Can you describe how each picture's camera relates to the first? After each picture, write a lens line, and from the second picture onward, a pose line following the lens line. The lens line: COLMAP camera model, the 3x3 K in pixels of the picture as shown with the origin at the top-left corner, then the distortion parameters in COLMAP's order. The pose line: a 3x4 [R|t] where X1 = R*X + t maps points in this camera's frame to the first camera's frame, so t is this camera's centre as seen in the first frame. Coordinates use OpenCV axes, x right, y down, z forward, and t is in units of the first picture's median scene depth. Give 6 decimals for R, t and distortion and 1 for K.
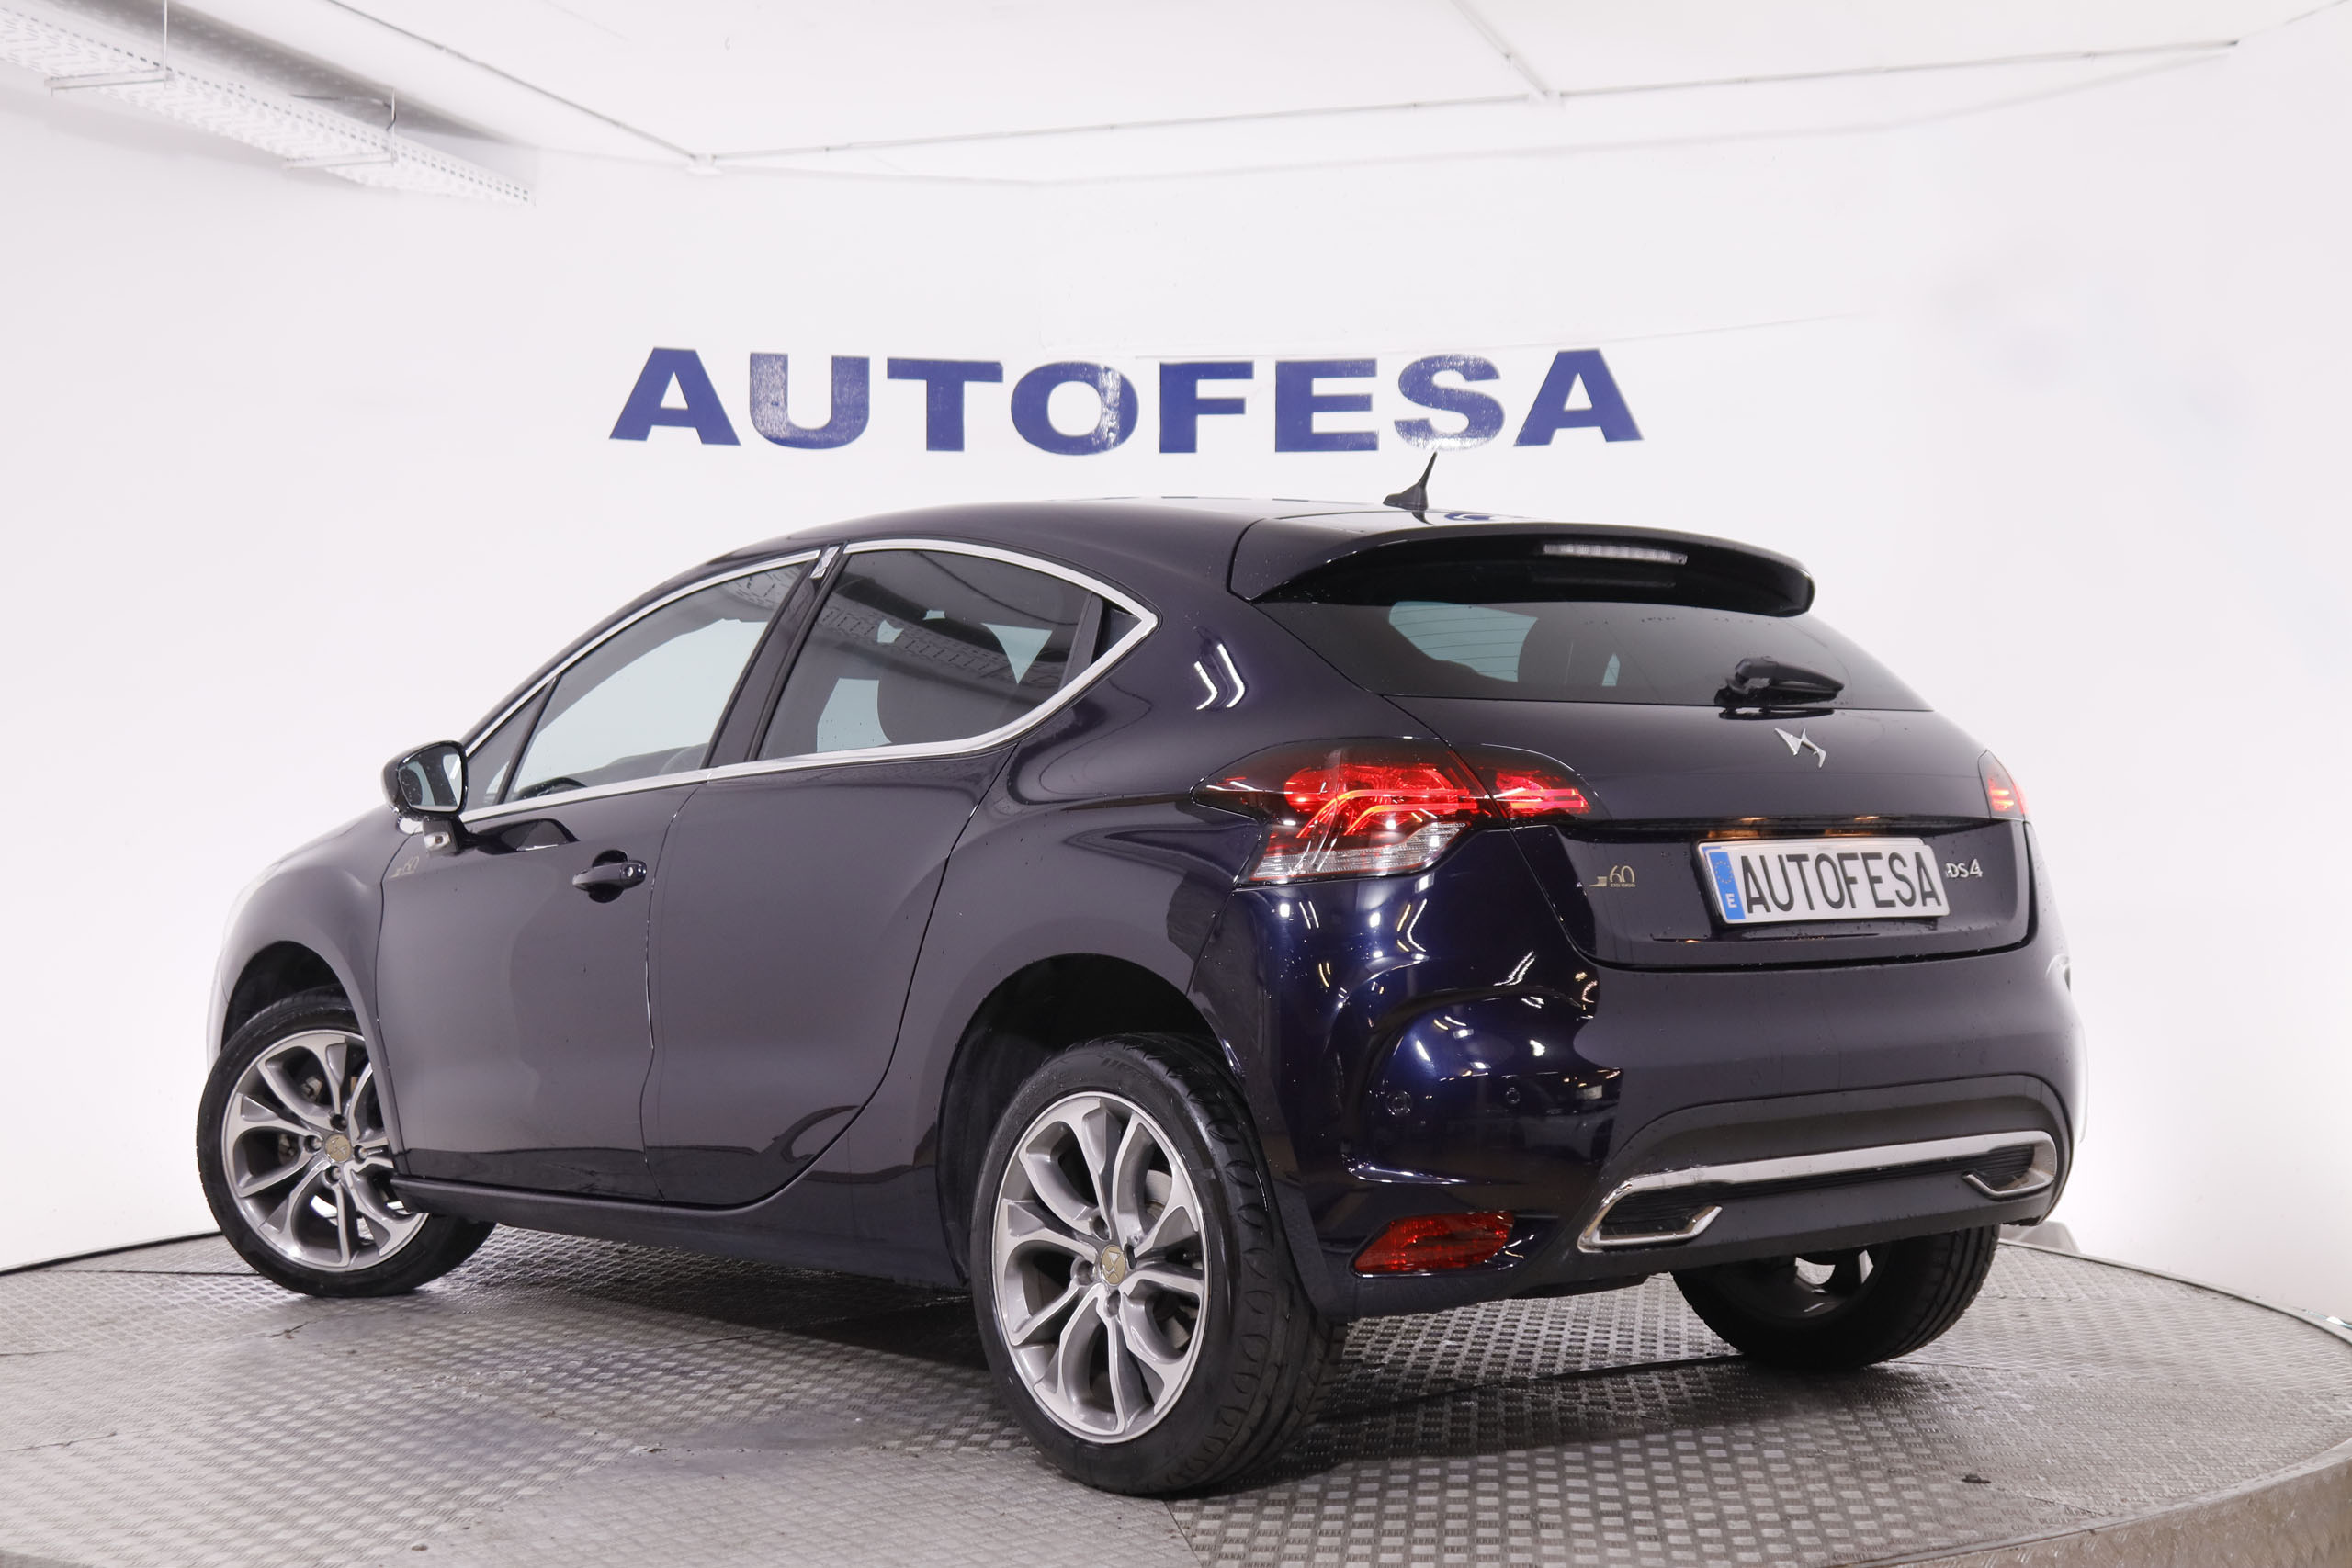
lens RADIAL K [[3356.8, 0, 1174.5], [0, 3356.8, 744.7], [0, 0, 1]] dist [0.021698, 0.000000]
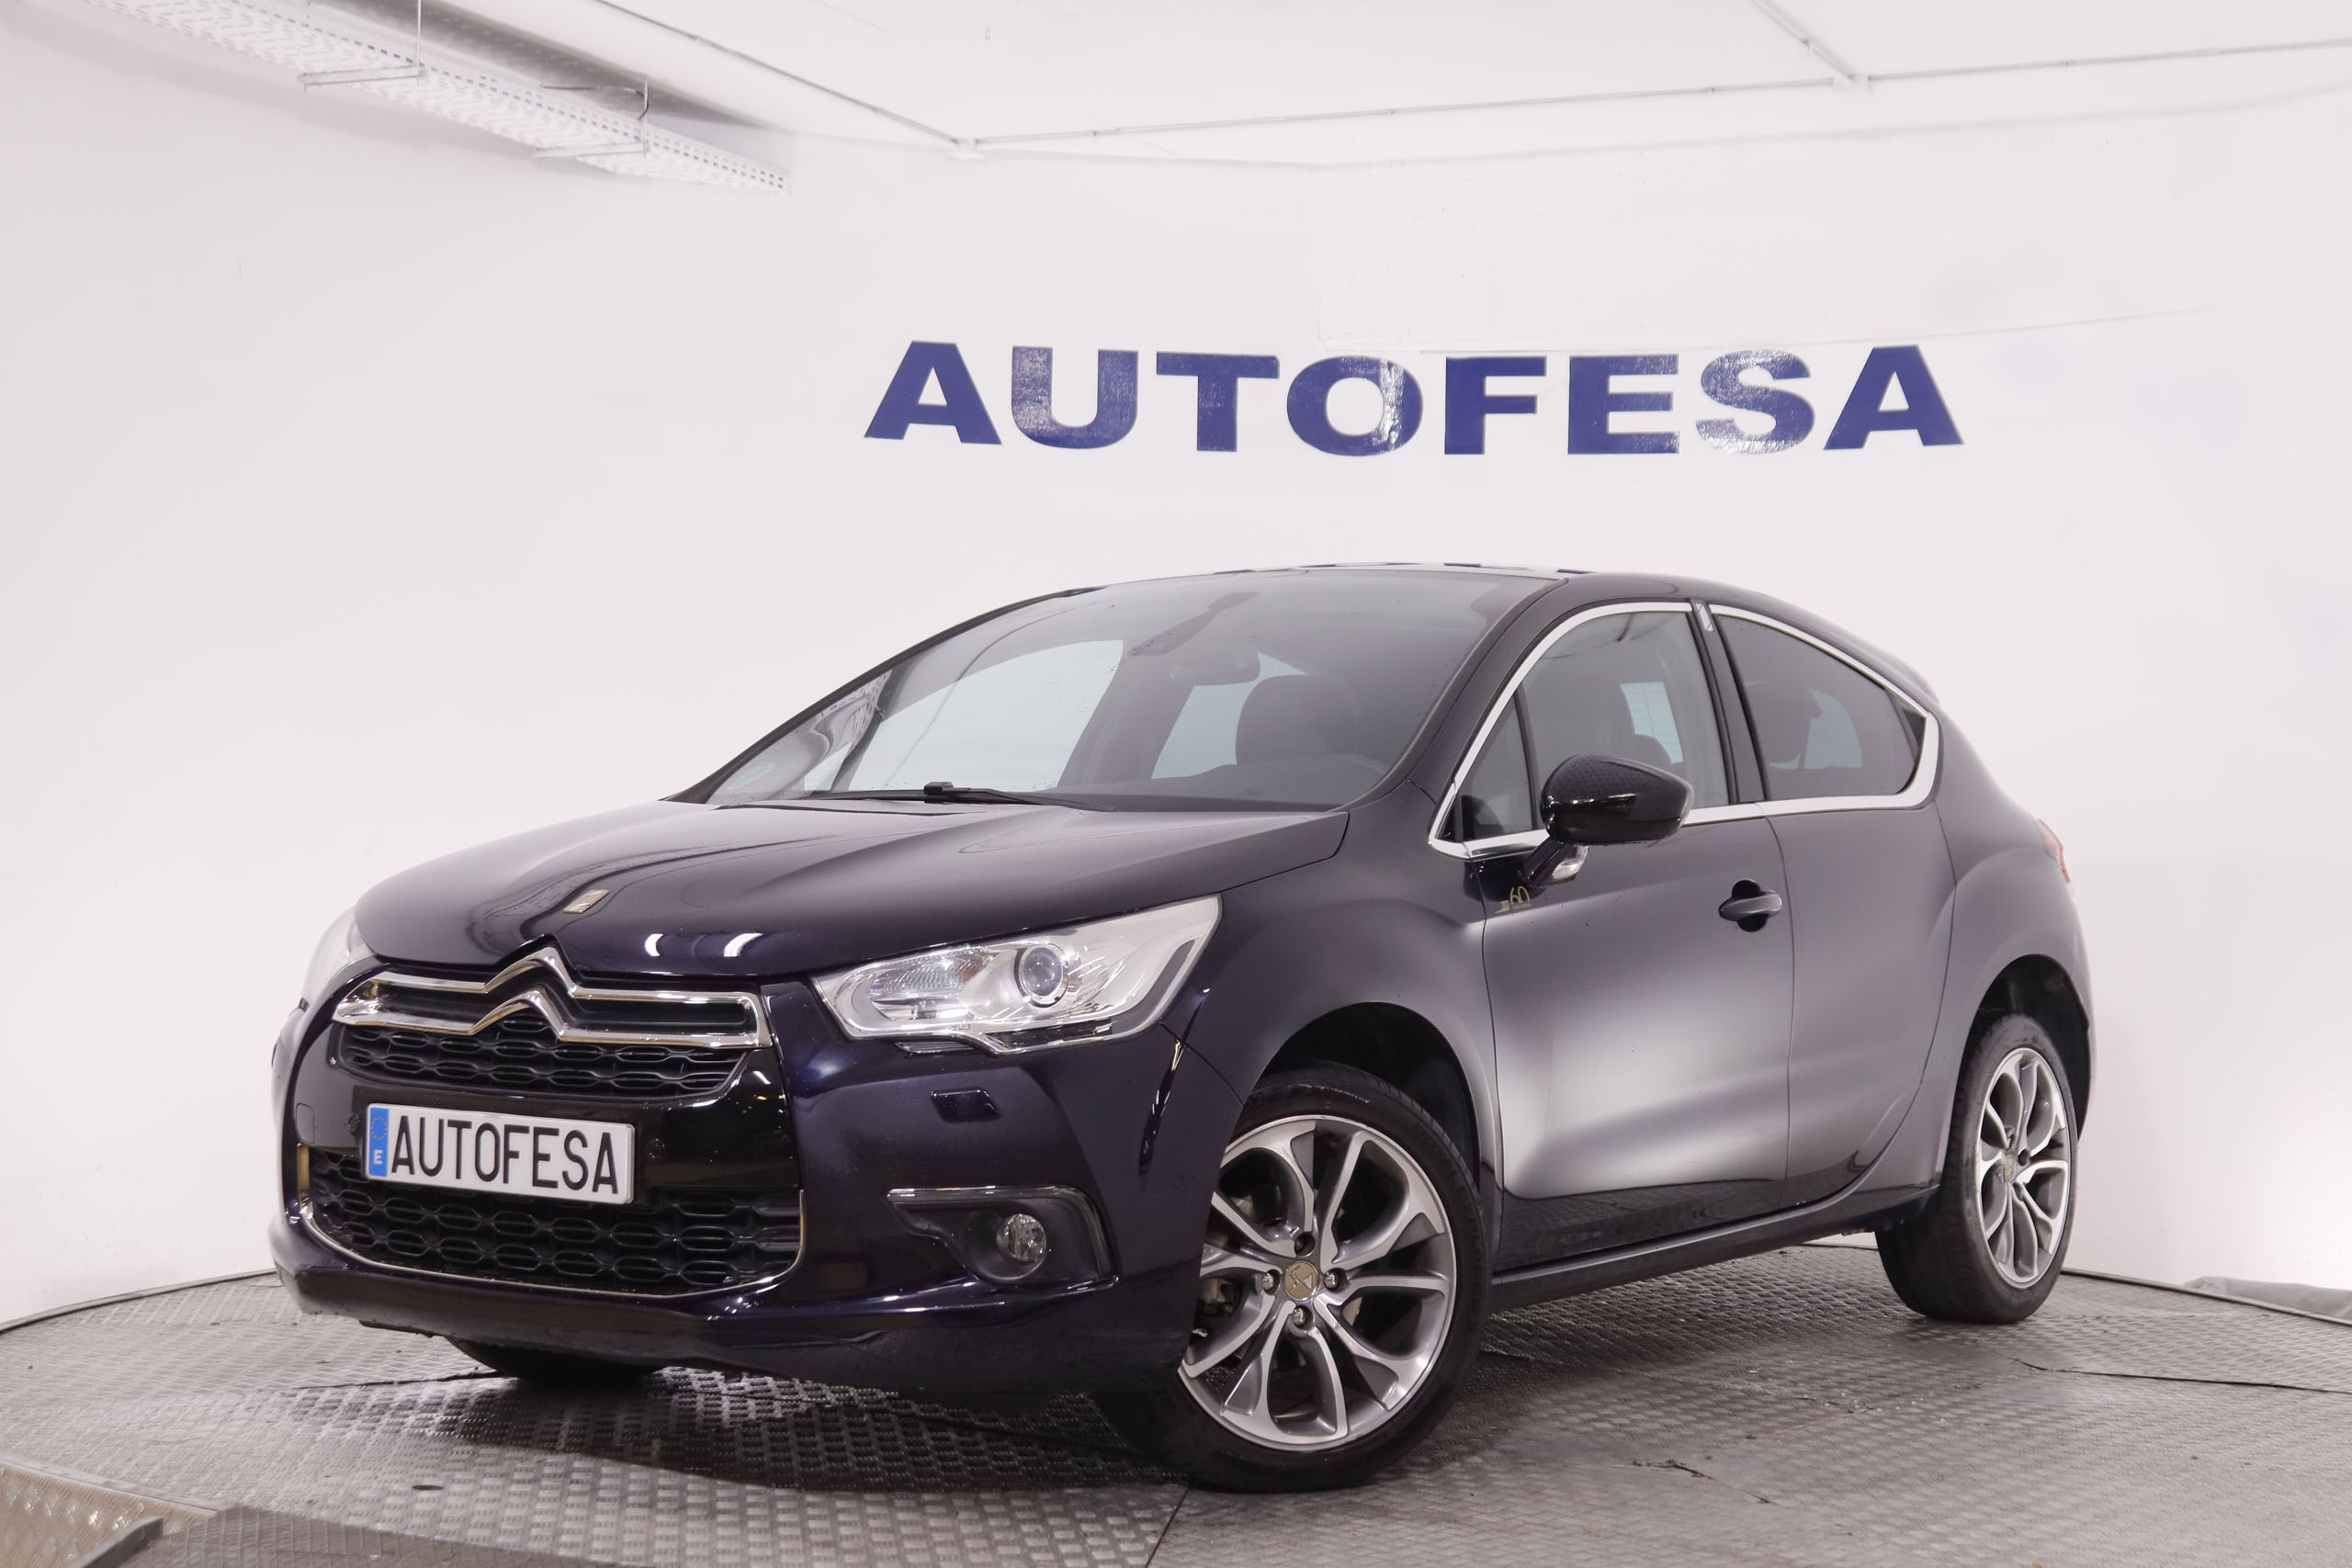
lens RADIAL K [[3893.5, 0, 1181.1], [0, 3893.5, 769.1], [0, 0, 1]] dist [0.050098, 0.000000]
pose [[0.995937, 0.012843, -0.089129, 0.023333], [-0.012630, 0.999916, 0.002958, -0.001354], [0.089160, -0.001820, 0.996016, -0.103761]]
